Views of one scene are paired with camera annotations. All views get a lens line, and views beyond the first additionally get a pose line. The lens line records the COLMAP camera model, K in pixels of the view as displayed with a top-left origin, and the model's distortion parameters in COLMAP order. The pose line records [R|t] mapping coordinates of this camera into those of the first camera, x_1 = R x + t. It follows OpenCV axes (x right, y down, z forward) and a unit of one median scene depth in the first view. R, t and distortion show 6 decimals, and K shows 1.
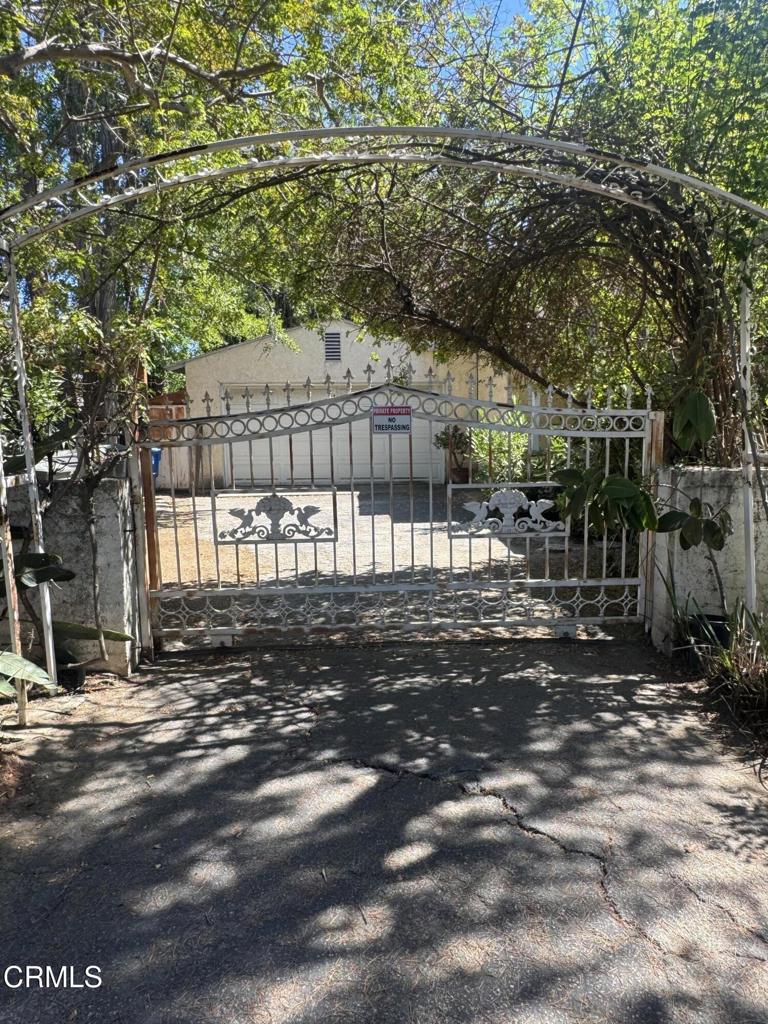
lens RADIAL K [[760.8, 0, 384.0], [0, 760.8, 512.0], [0, 0, 1]] dist [-0.005941, -0.004338]
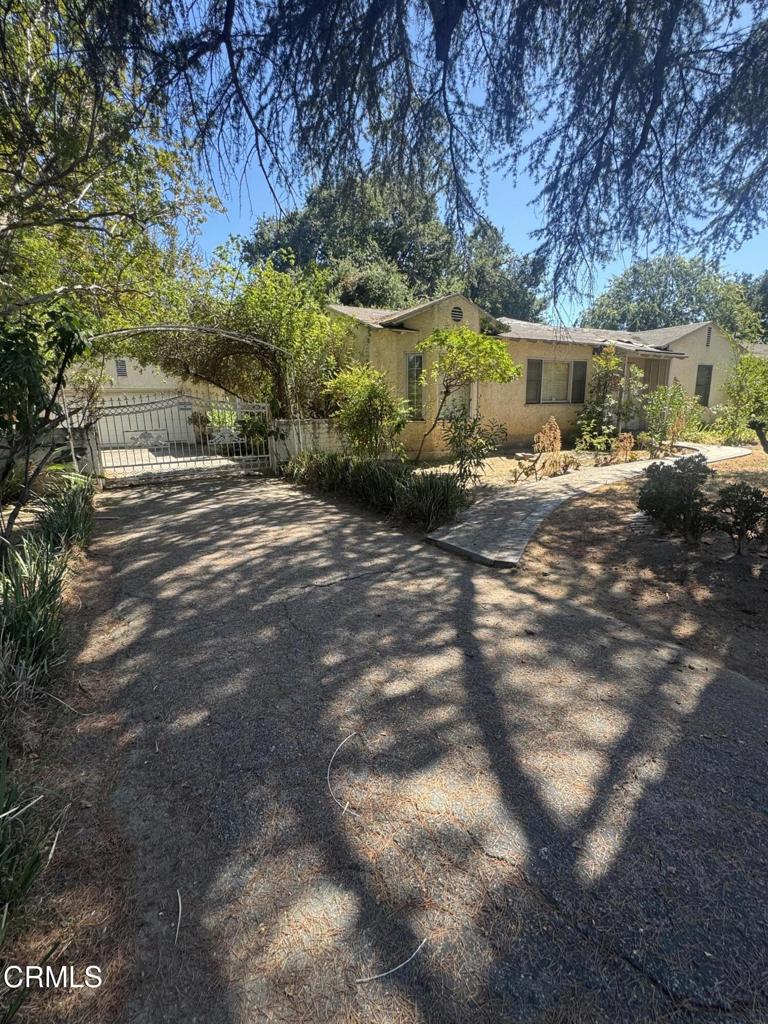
lens RADIAL K [[476.8, 0, 384.0], [0, 476.8, 512.0], [0, 0, 1]] dist [-0.002233, -0.001435]
pose [[0.892931, -0.102503, 0.438369, -0.164254], [0.062744, 0.992566, 0.104285, 0.157784], [-0.445800, -0.065614, 0.892725, -1.156642]]
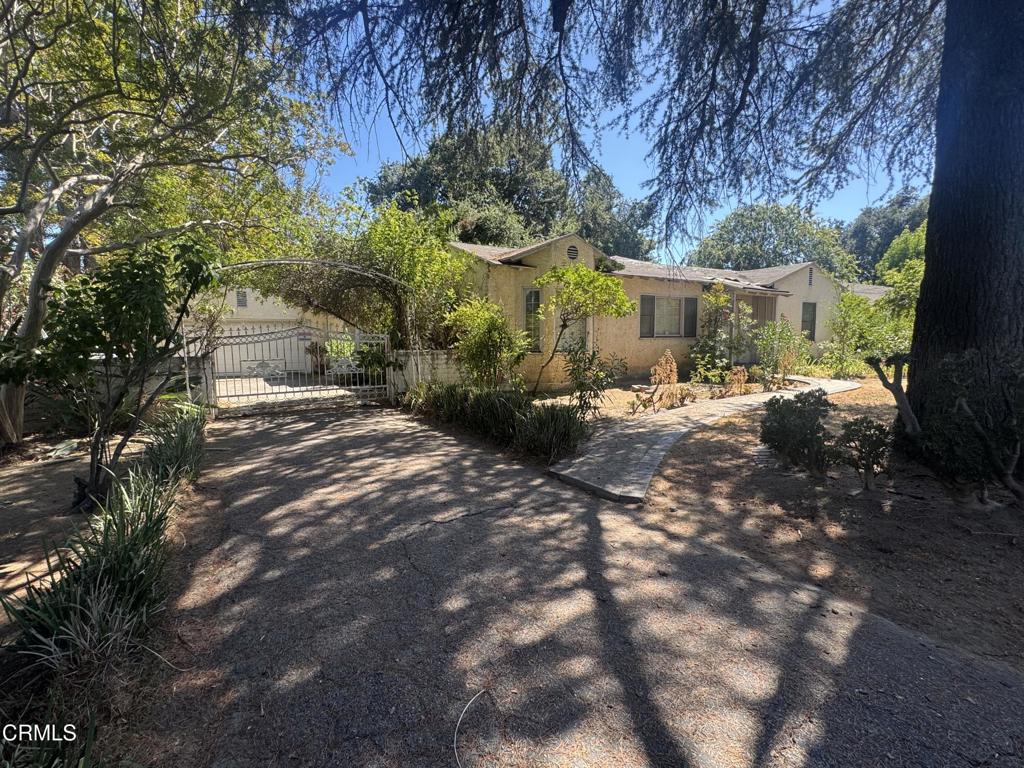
lens RADIAL K [[476.8, 0, 512.0], [0, 476.8, 384.0], [0, 0, 1]] dist [-0.002233, -0.001435]
pose [[0.881065, -0.041963, 0.471130, -0.171698], [0.056196, 0.998289, -0.016177, 0.154686], [-0.469645, 0.040729, 0.881915, -1.144663]]
